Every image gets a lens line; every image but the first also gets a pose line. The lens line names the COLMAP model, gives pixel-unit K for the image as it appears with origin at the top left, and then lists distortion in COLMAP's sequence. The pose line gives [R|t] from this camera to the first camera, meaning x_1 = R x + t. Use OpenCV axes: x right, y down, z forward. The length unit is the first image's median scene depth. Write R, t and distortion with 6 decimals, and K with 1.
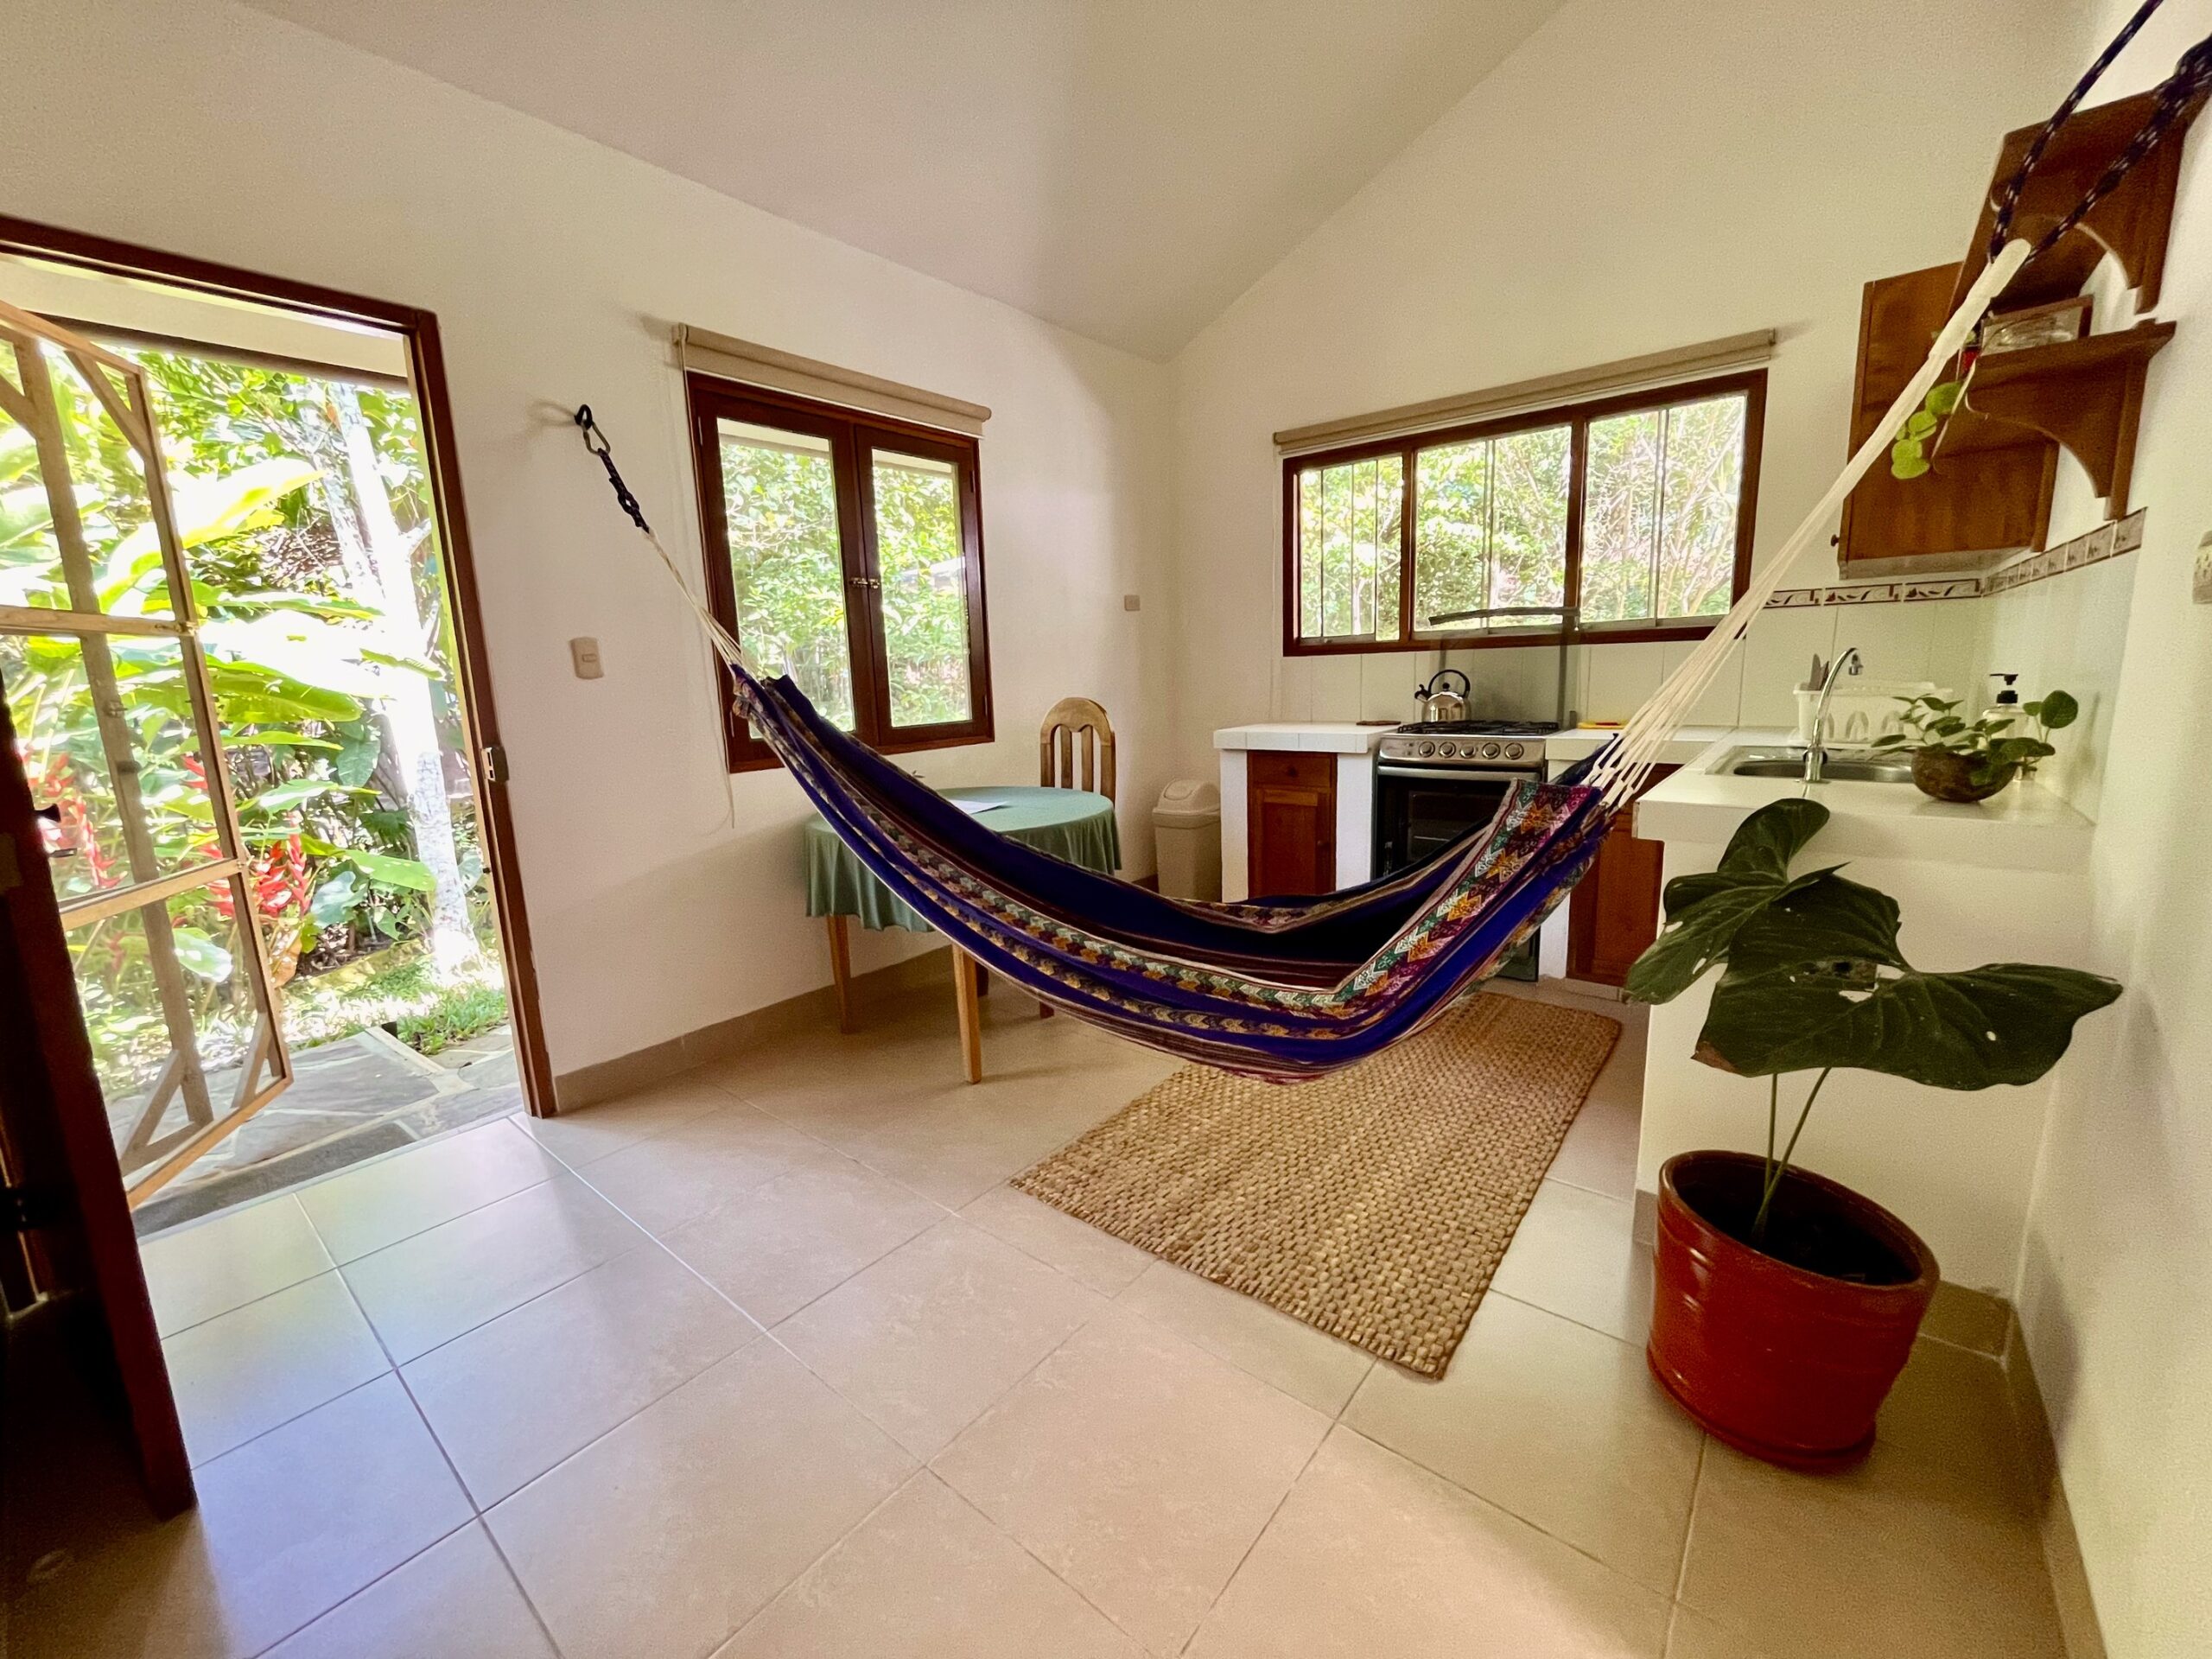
lens RADIAL K [[896.1, 0, 1099.2], [0, 896.1, 826.7], [0, 0, 1]] dist [-0.002215, -0.000237]
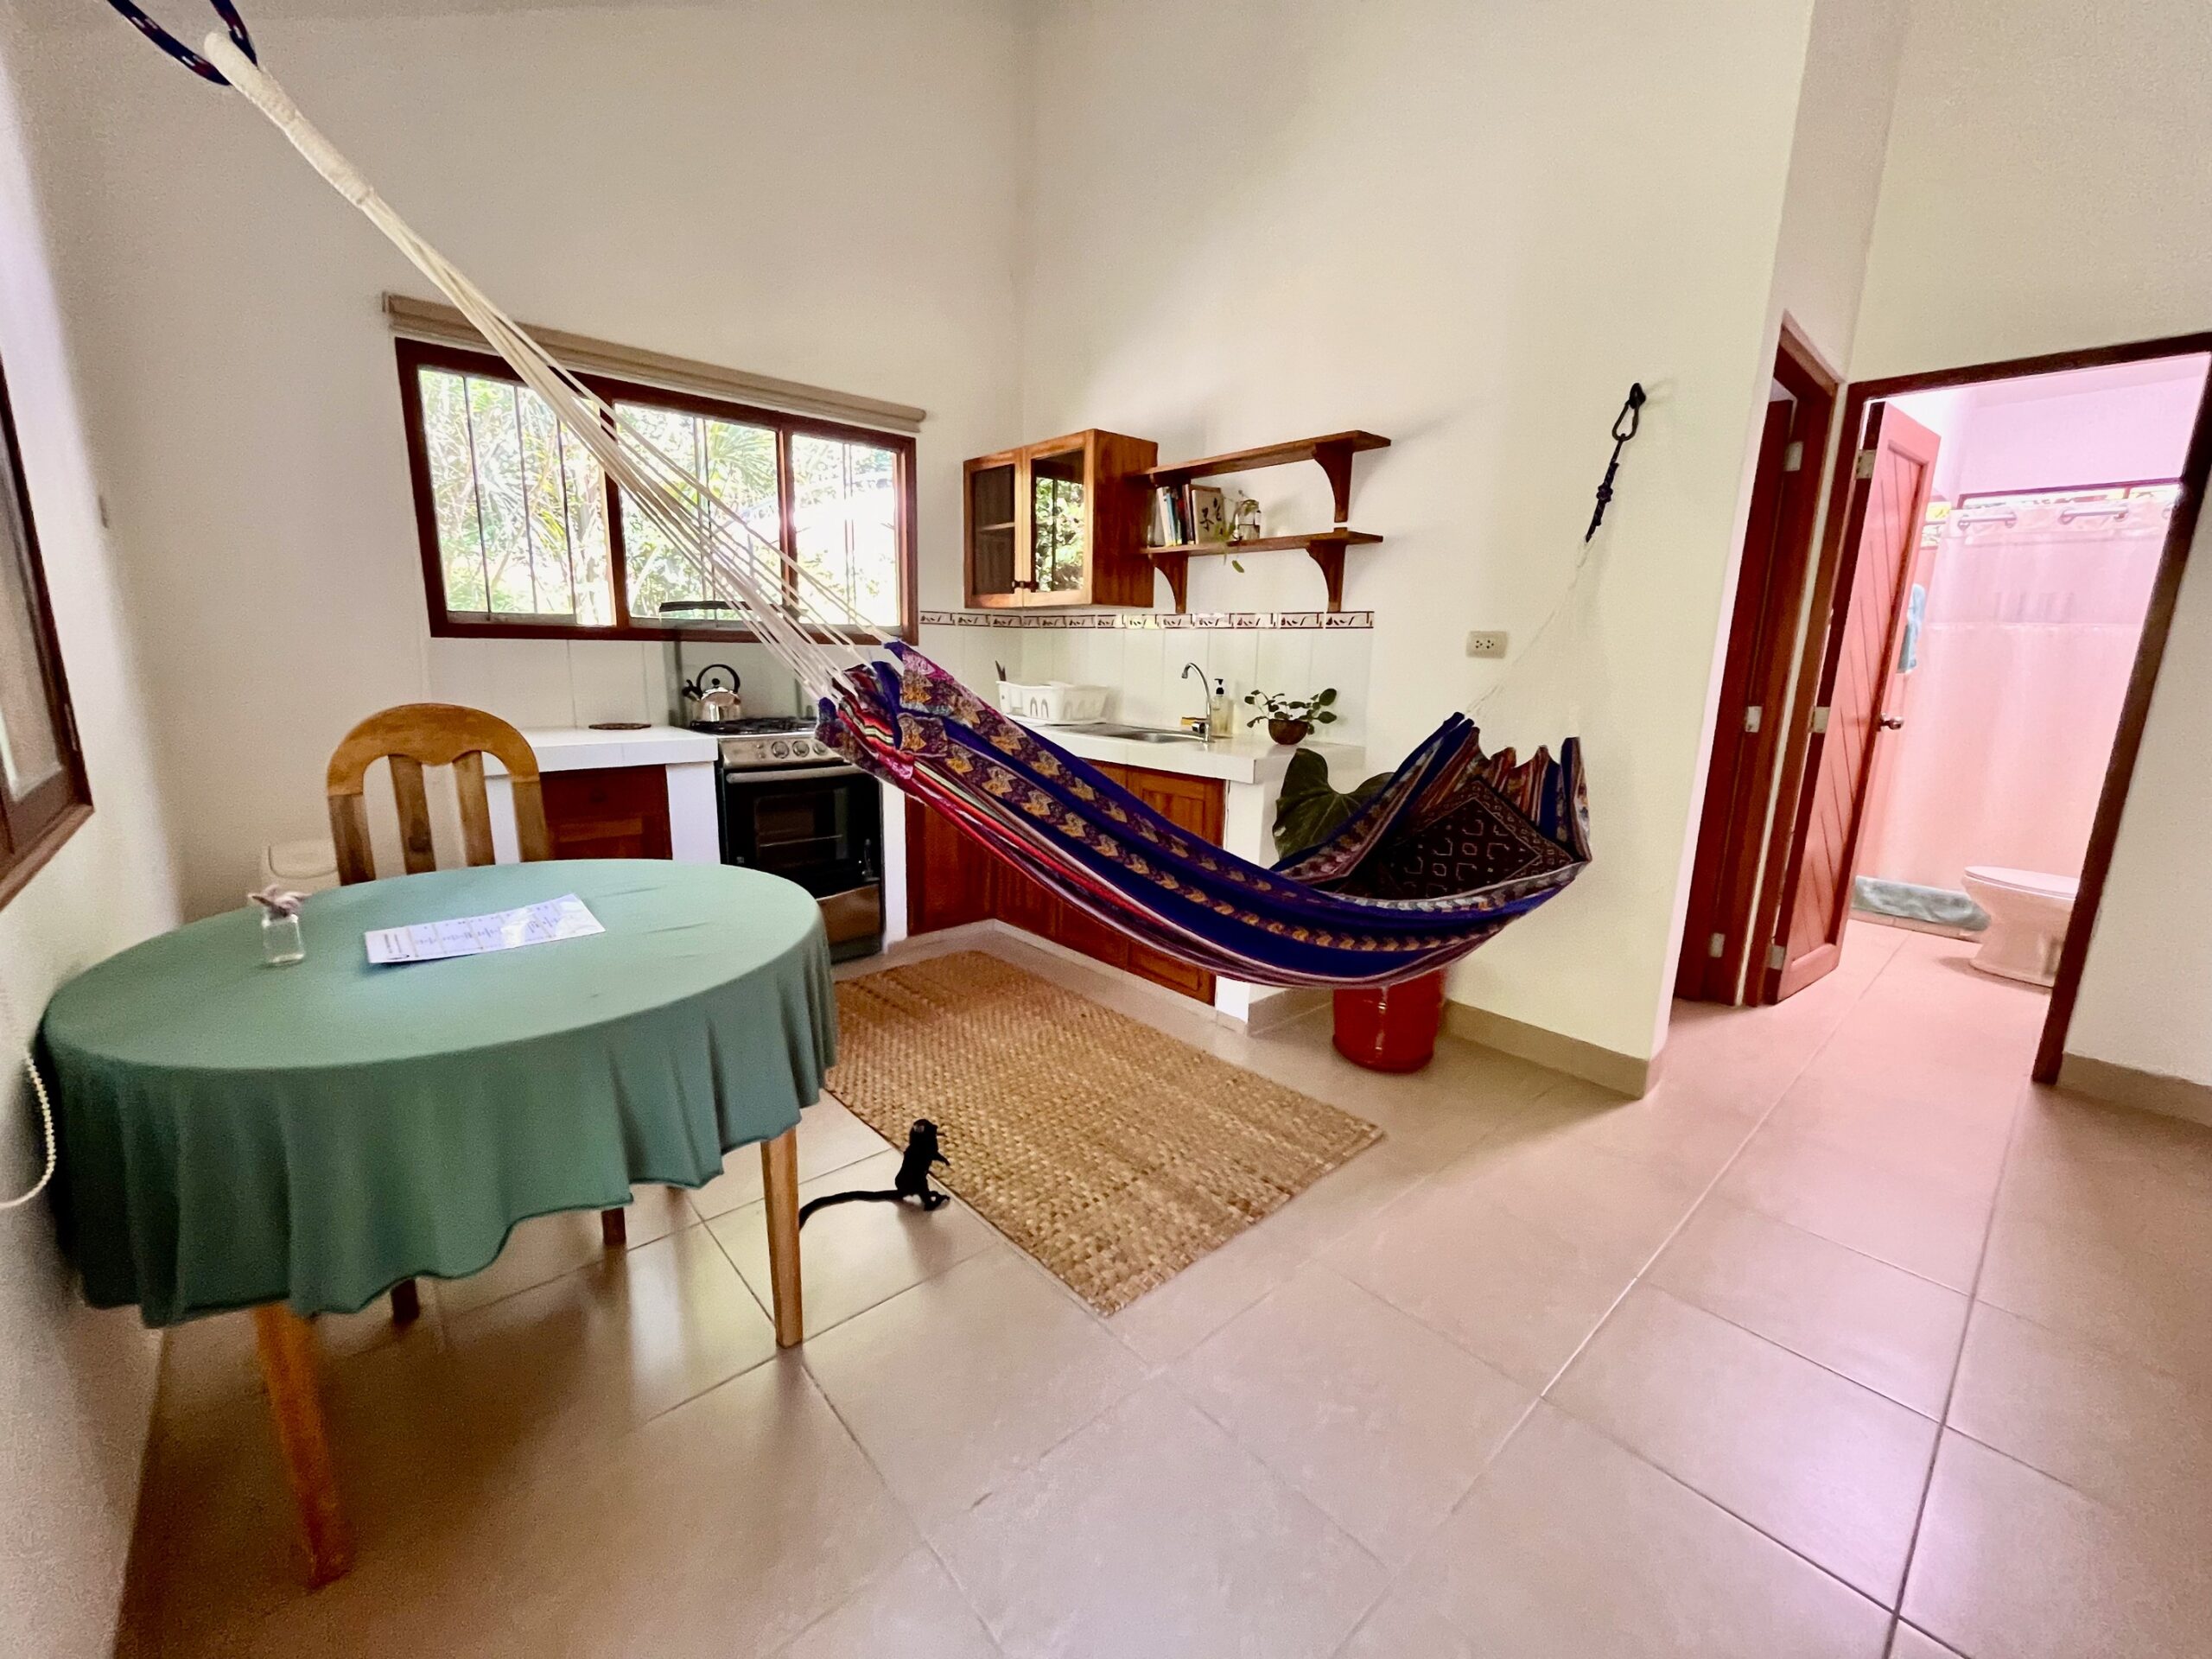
lens RADIAL K [[896.1, 0, 1099.2], [0, 896.1, 826.7], [0, 0, 1]] dist [-0.002215, -0.000237]
pose [[0.153929, -0.156813, 0.975559, -0.521532], [0.146766, 0.980002, 0.134370, -0.085601], [-0.977121, 0.122496, 0.173866, 0.527639]]
